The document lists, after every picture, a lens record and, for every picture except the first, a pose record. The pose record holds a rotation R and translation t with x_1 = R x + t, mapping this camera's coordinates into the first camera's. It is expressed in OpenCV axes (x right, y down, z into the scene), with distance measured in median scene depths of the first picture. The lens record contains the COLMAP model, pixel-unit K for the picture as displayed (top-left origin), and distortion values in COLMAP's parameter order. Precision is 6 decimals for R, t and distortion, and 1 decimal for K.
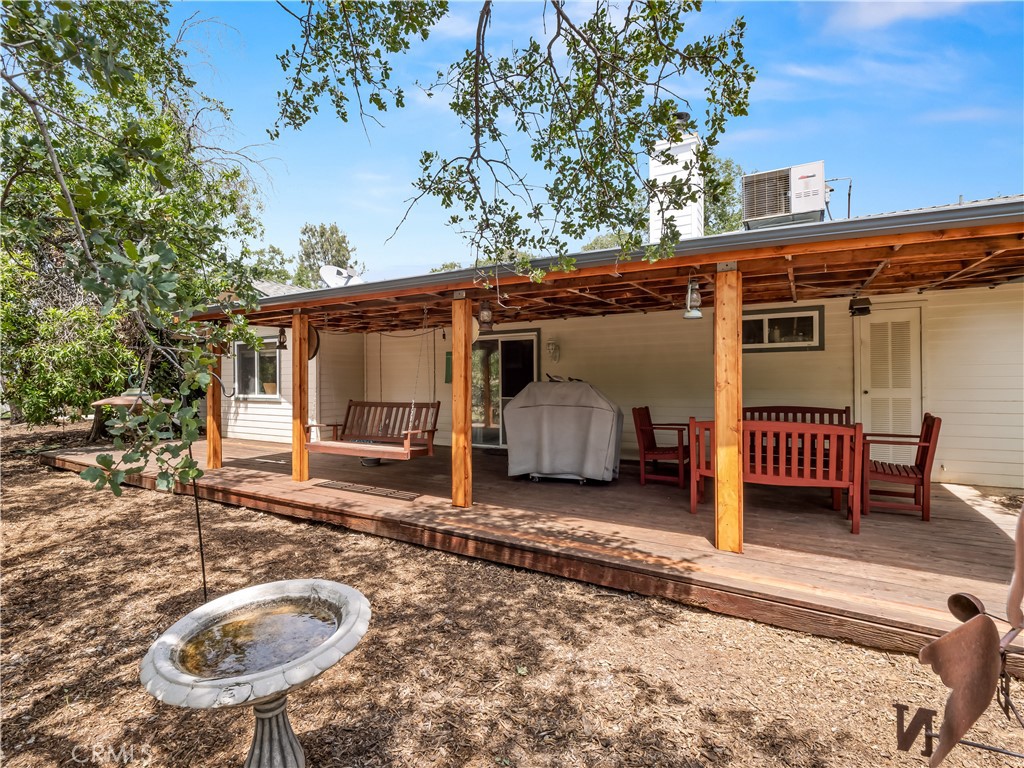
lens RADIAL K [[491.3, 0, 512.0], [0, 491.3, 384.0], [0, 0, 1]] dist [-0.000613, -0.000668]
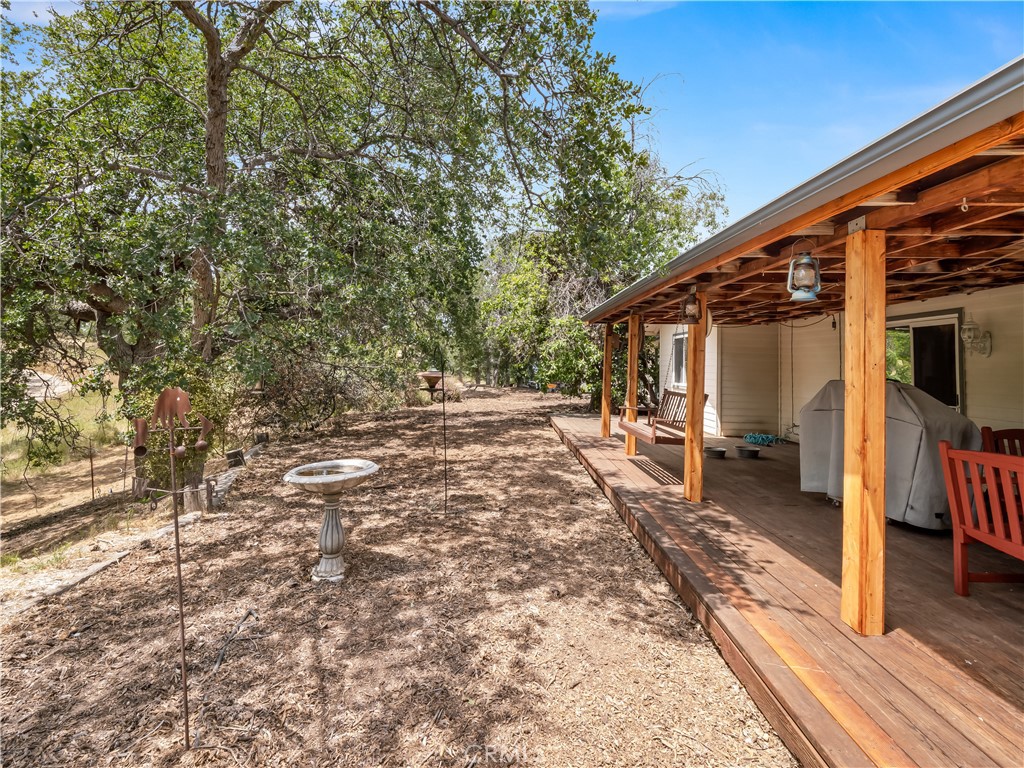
lens RADIAL K [[502.1, 0, 507.6], [0, 502.1, 363.2], [0, 0, 1]] dist [-0.014275, -0.000482]
pose [[0.522218, 0.019775, -0.852583, 0.860011], [-0.044011, 0.999024, -0.003786, -0.008666], [0.851675, 0.039500, 0.522579, 0.219353]]
